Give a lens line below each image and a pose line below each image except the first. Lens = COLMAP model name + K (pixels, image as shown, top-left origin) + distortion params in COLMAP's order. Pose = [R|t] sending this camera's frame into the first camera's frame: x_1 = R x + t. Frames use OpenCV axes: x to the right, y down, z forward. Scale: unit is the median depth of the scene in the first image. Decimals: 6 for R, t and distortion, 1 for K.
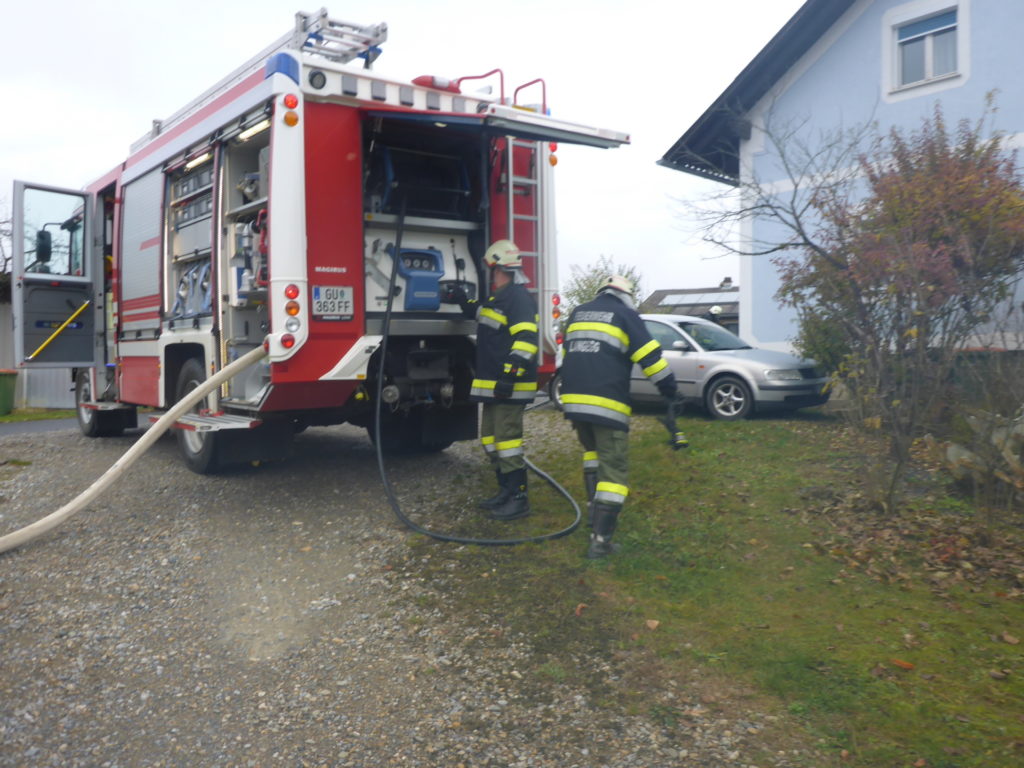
lens RADIAL K [[883.7, 0, 512.0], [0, 883.7, 384.0], [0, 0, 1]] dist [-0.019659, 0.002184]
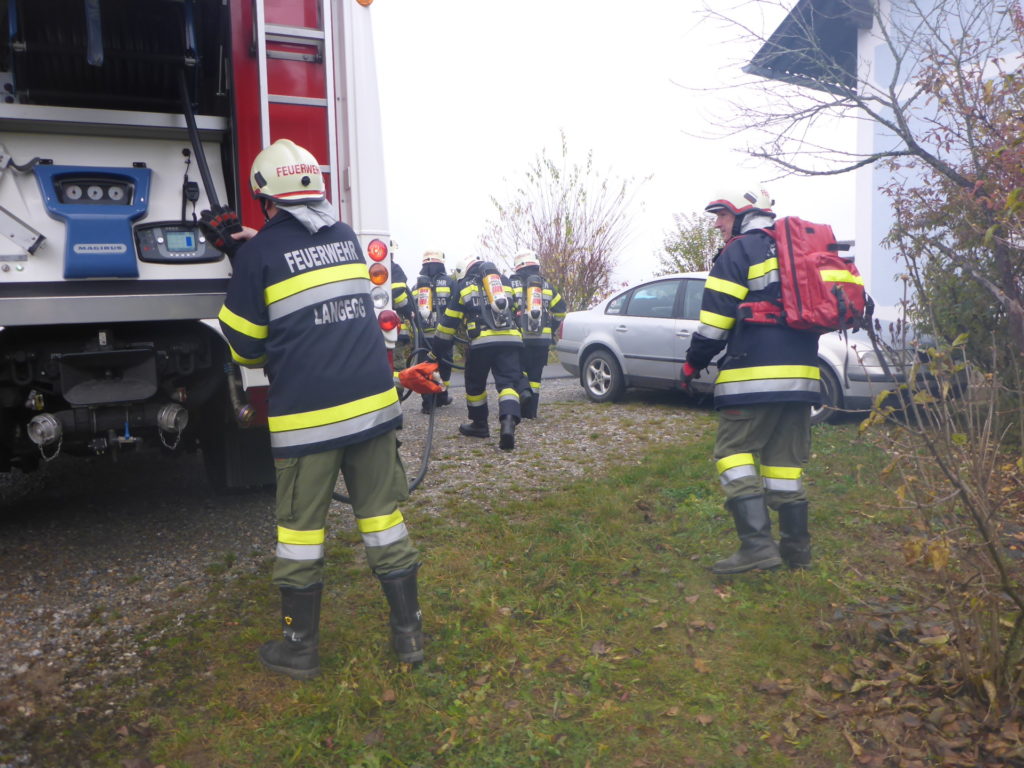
lens RADIAL K [[883.7, 0, 512.0], [0, 883.7, 384.0], [0, 0, 1]] dist [-0.019659, 0.002184]
pose [[0.983564, -0.000920, -0.180556, 0.166775], [0.008916, 0.999015, 0.043474, -0.025257], [0.180338, -0.044369, 0.982603, 0.331876]]
